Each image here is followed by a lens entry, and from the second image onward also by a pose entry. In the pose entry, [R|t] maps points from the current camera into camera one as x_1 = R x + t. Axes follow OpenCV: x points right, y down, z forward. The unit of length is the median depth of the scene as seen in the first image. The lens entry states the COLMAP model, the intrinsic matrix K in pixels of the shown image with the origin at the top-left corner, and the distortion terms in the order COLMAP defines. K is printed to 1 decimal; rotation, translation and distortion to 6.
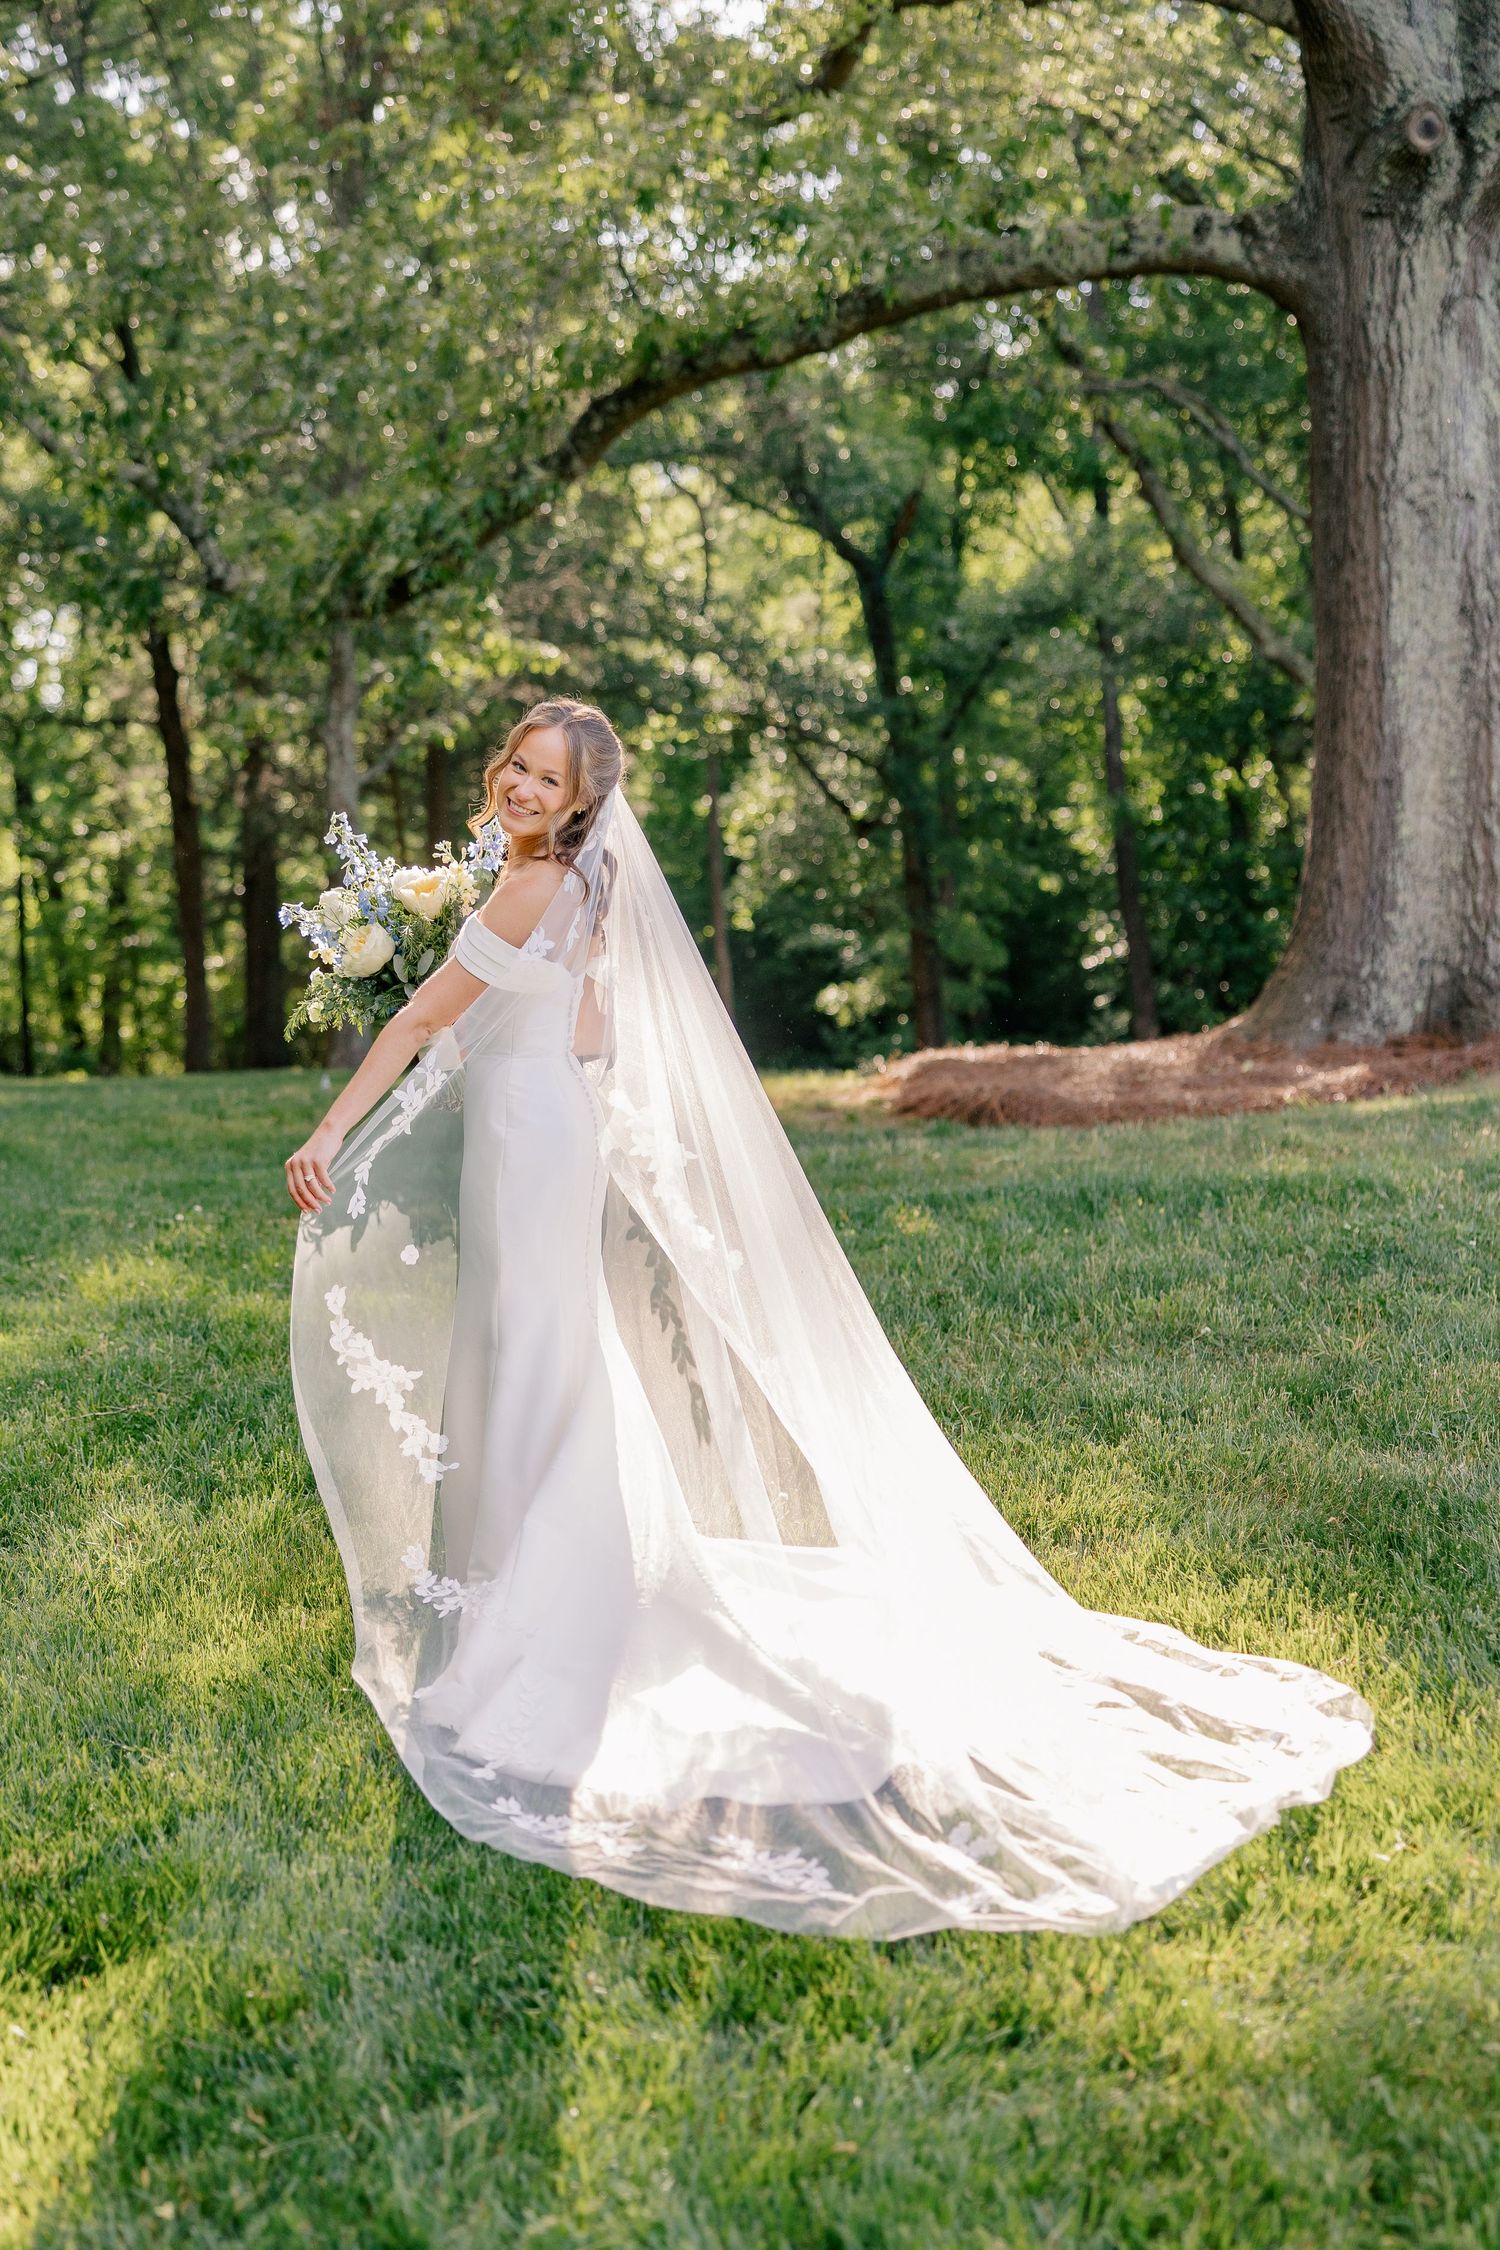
lens RADIAL K [[2894.4, 0, 735.4], [0, 2894.4, 1148.8], [0, 0, 1]] dist [0.054711, 0.000000]
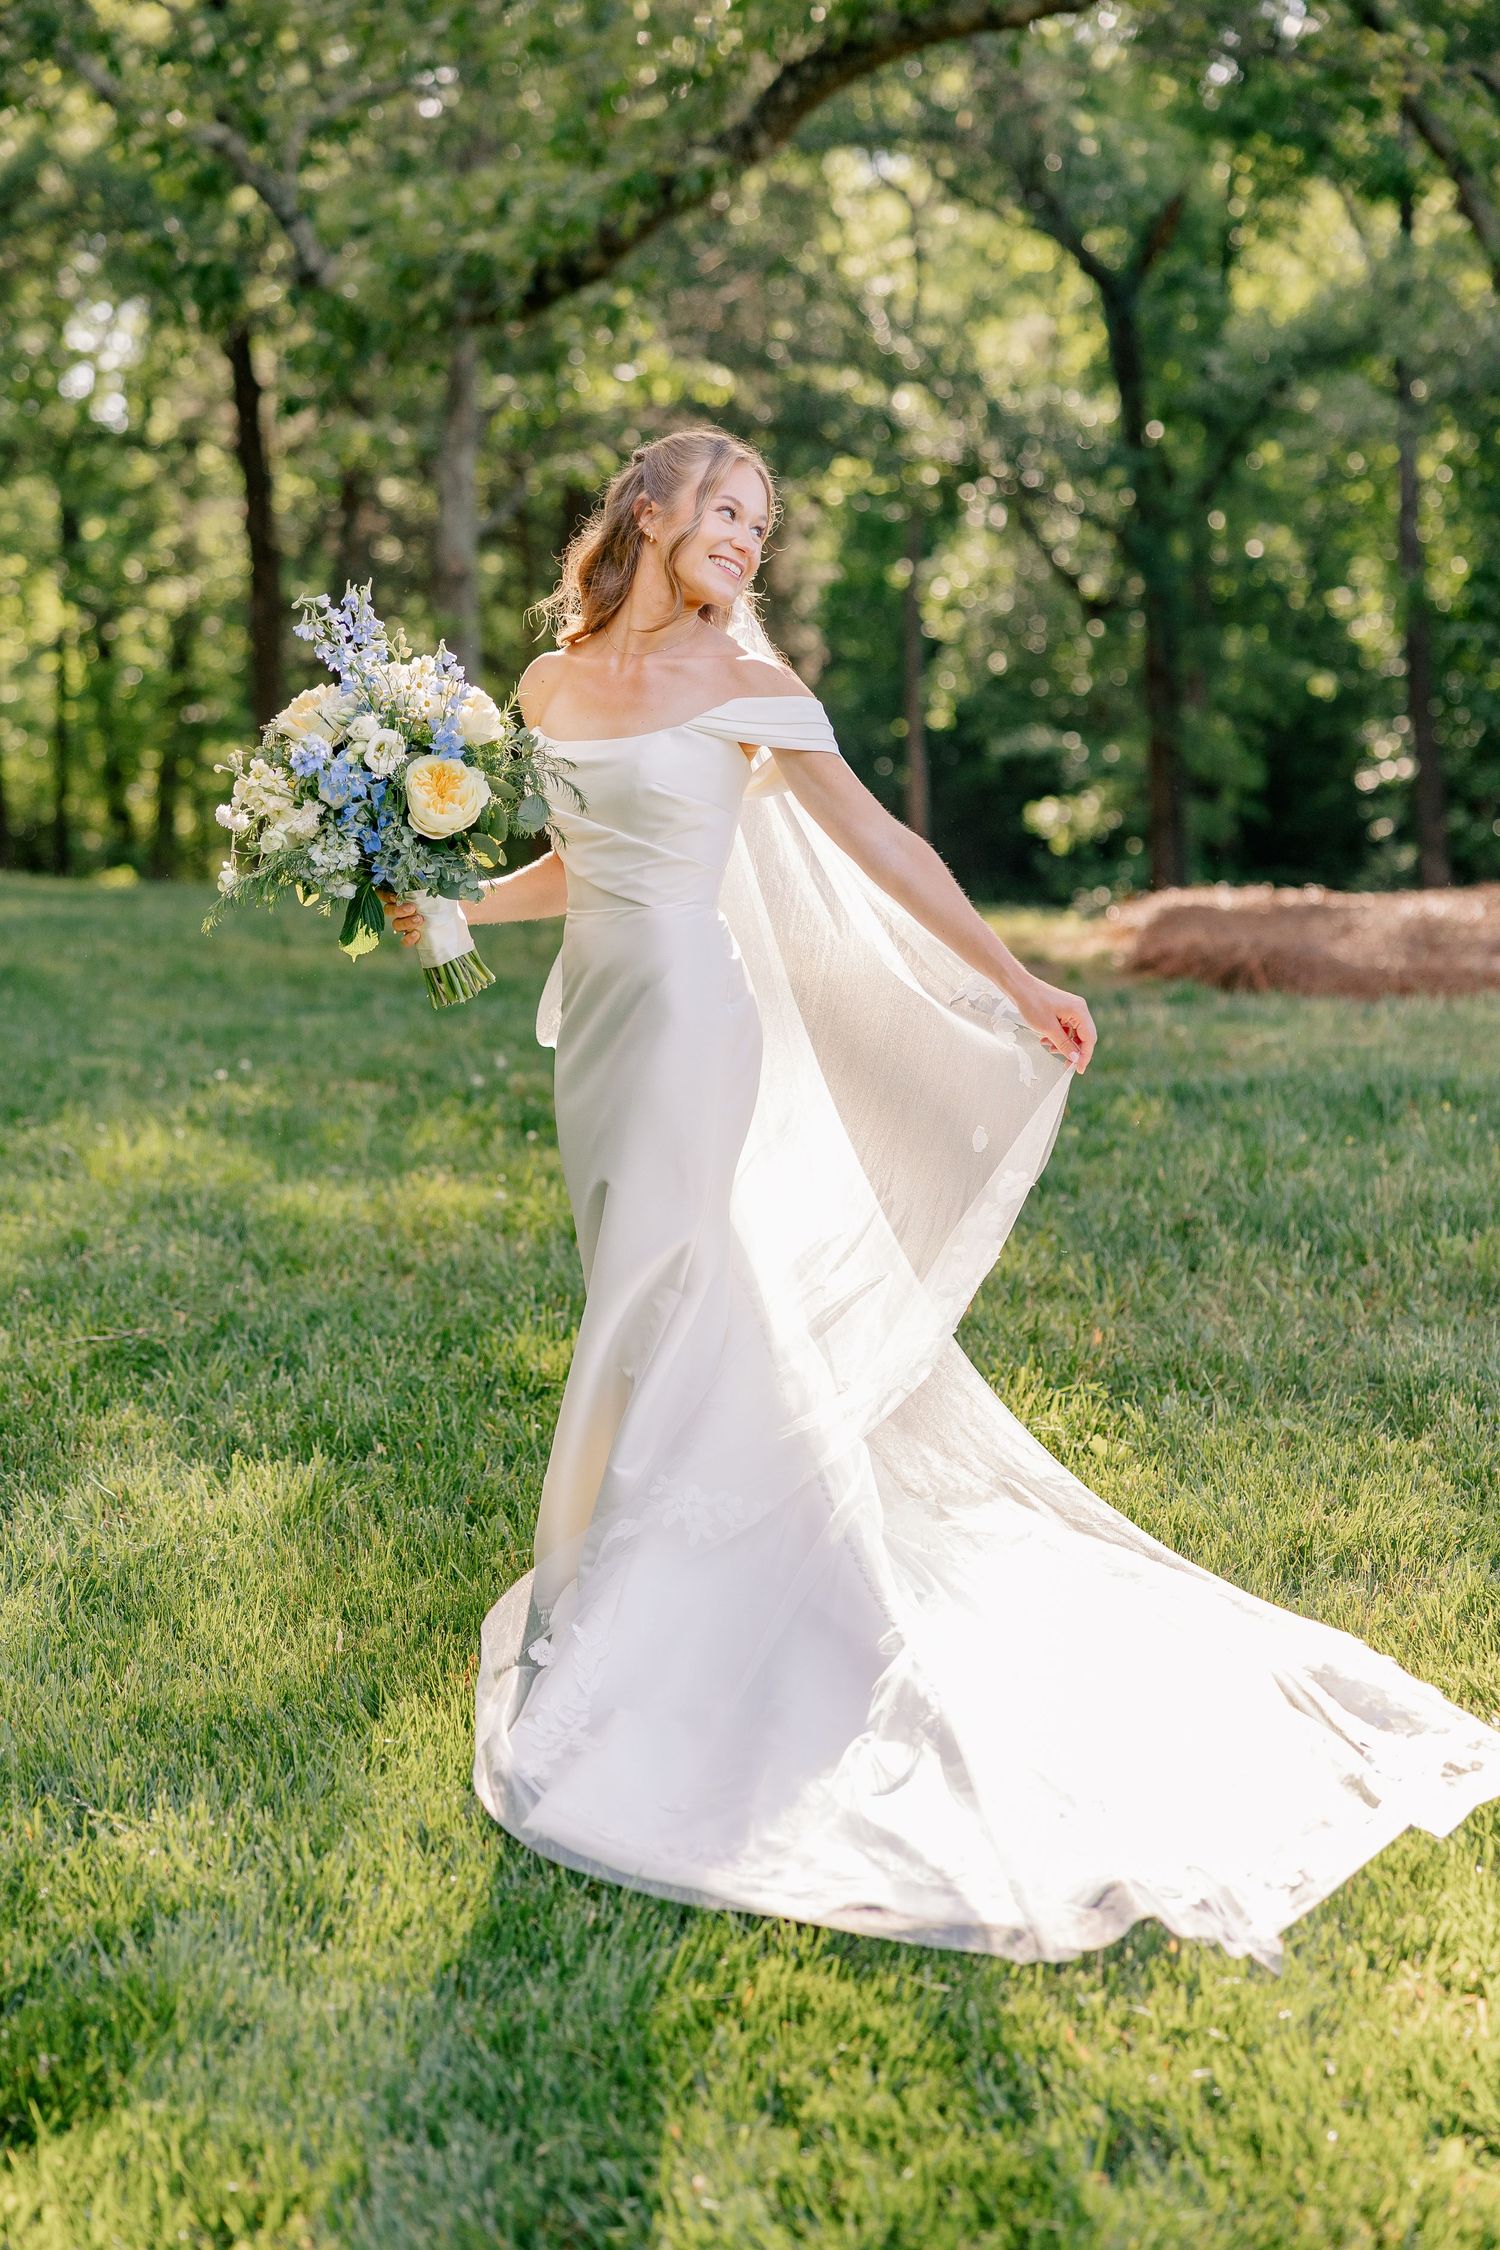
lens RADIAL K [[4576.9, 0, 766.5], [0, 4576.9, 1134.2], [0, 0, 1]] dist [0.087384, 0.000000]
pose [[0.998042, 0.042281, -0.046085, 0.017671], [-0.042421, 0.999098, -0.002052, 0.043015], [0.045957, 0.004003, 0.998935, -0.285382]]
